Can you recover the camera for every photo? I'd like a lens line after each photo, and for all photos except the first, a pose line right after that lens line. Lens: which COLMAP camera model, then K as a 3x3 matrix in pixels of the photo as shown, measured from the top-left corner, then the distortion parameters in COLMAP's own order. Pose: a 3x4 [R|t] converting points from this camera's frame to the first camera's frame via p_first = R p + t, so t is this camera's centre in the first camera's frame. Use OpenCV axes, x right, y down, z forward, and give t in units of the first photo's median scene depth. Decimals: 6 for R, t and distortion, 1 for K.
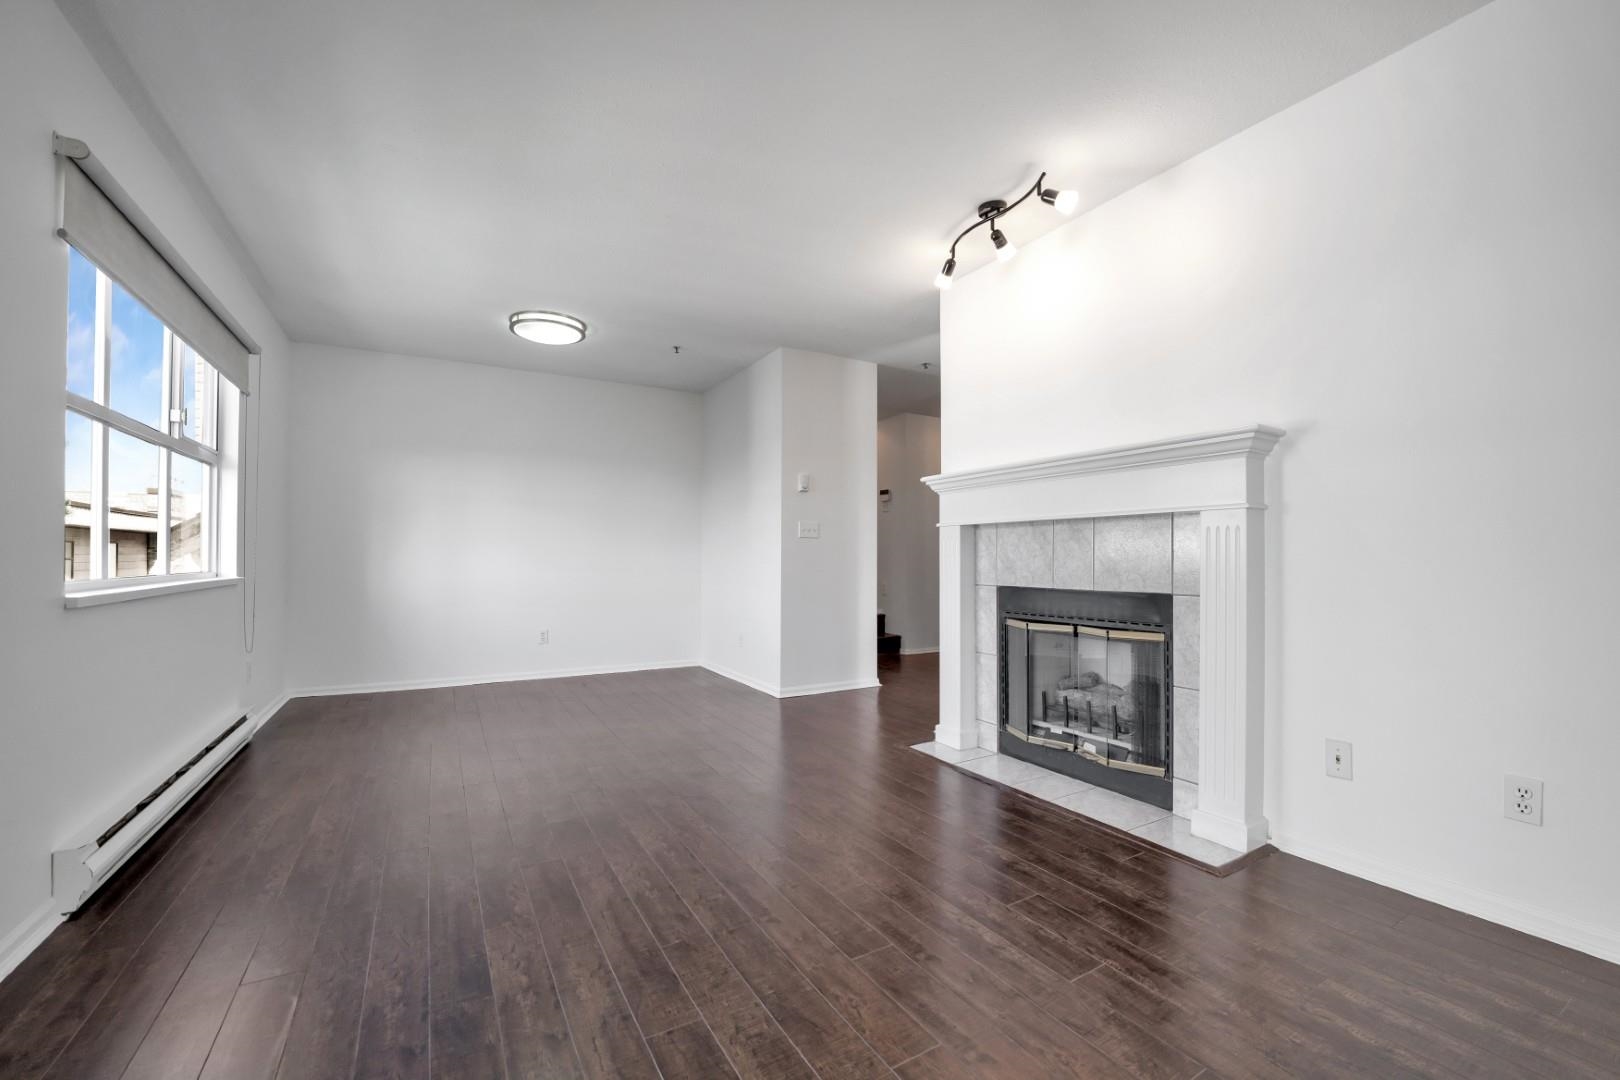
lens RADIAL K [[652.5, 0, 809.4], [0, 652.5, 549.1], [0, 0, 1]] dist [-0.027315, 0.000238]
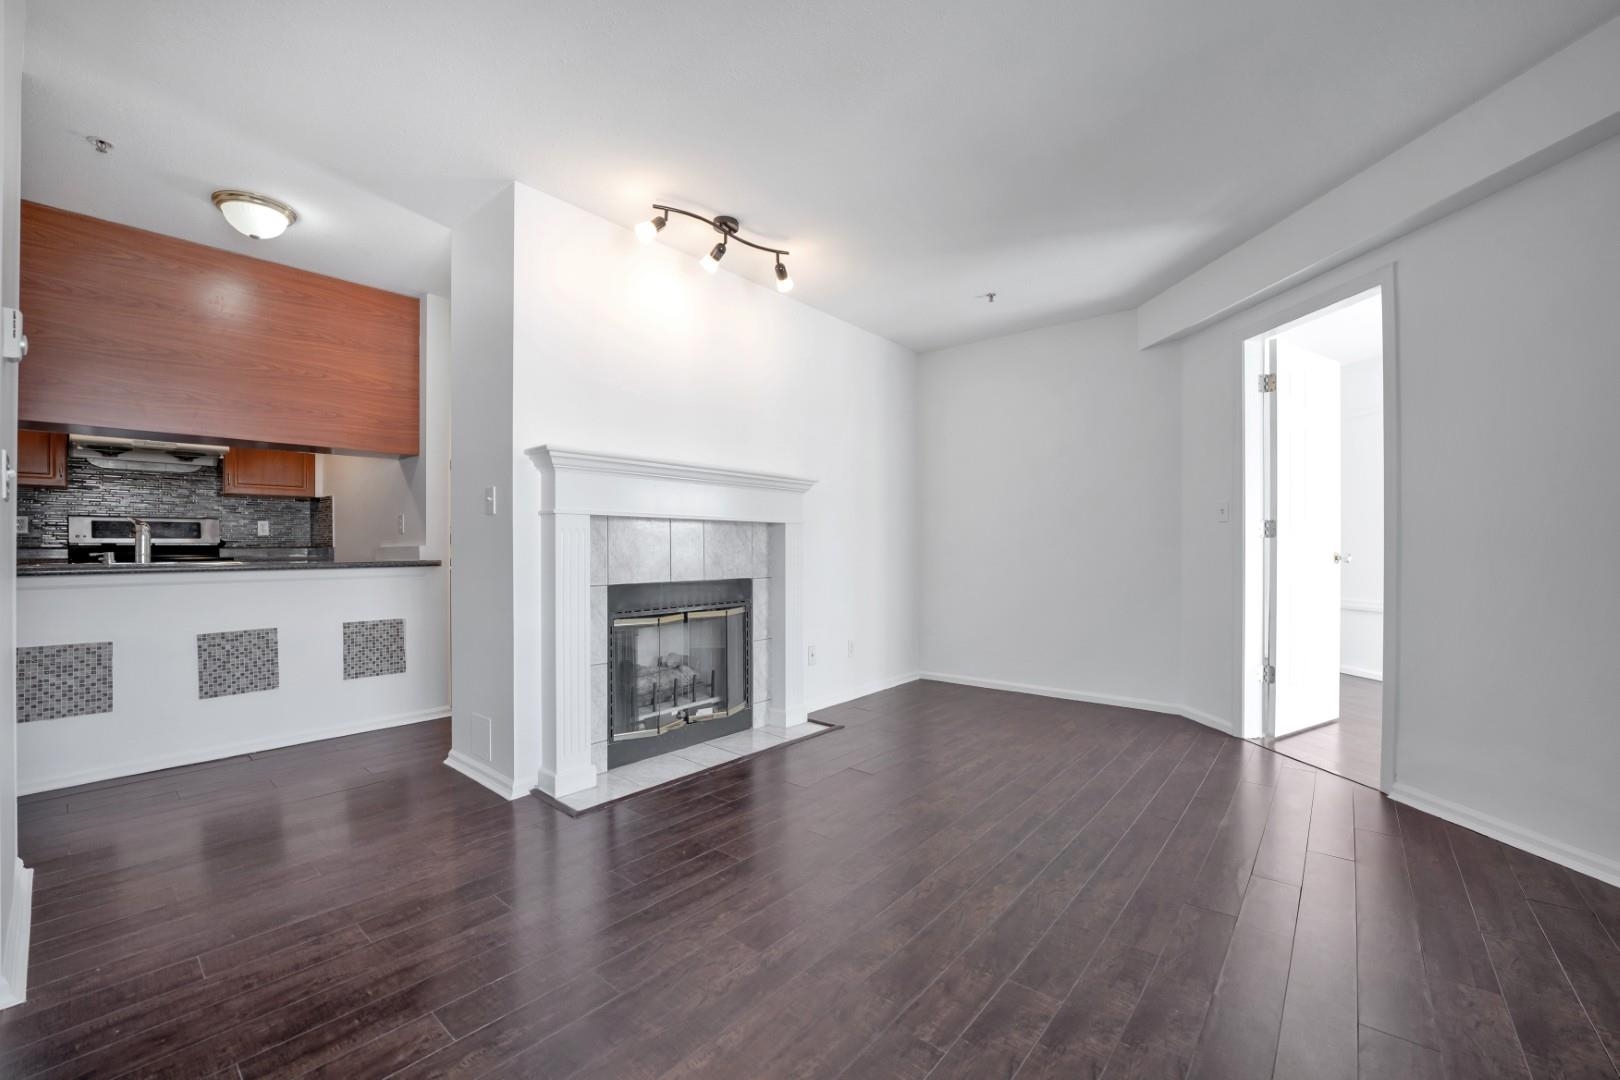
lens RADIAL K [[645.2, 0, 806.6], [0, 645.2, 552.6], [0, 0, 1]] dist [-0.022596, 0.000173]
pose [[-0.328250, -0.000788, 0.944591, -0.777041], [-0.007290, 0.999972, -0.001699, 0.013810], [-0.944563, -0.007443, -0.328246, 1.254846]]
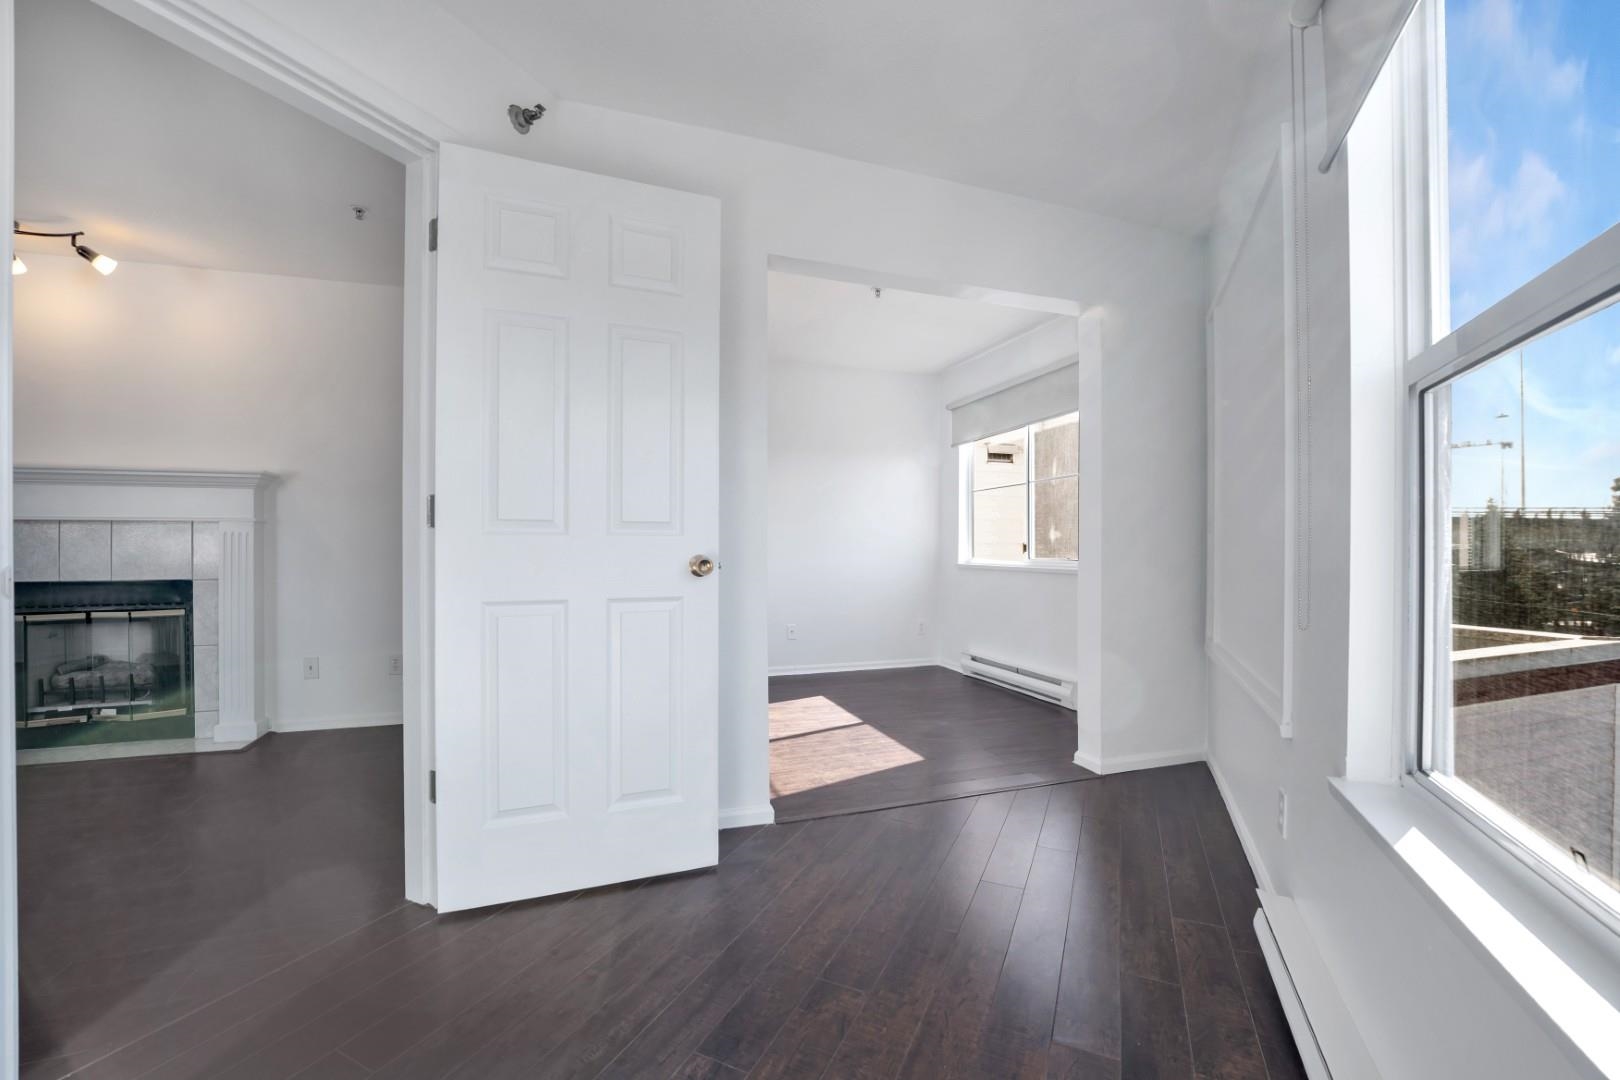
lens RADIAL K [[645.2, 0, 806.6], [0, 645.2, 552.6], [0, 0, 1]] dist [-0.022596, 0.000173]
pose [[0.194926, -0.006780, 0.980795, -0.463542], [-0.011822, 0.999887, 0.009261, -0.014488], [-0.980747, -0.013400, 0.194824, -0.502449]]
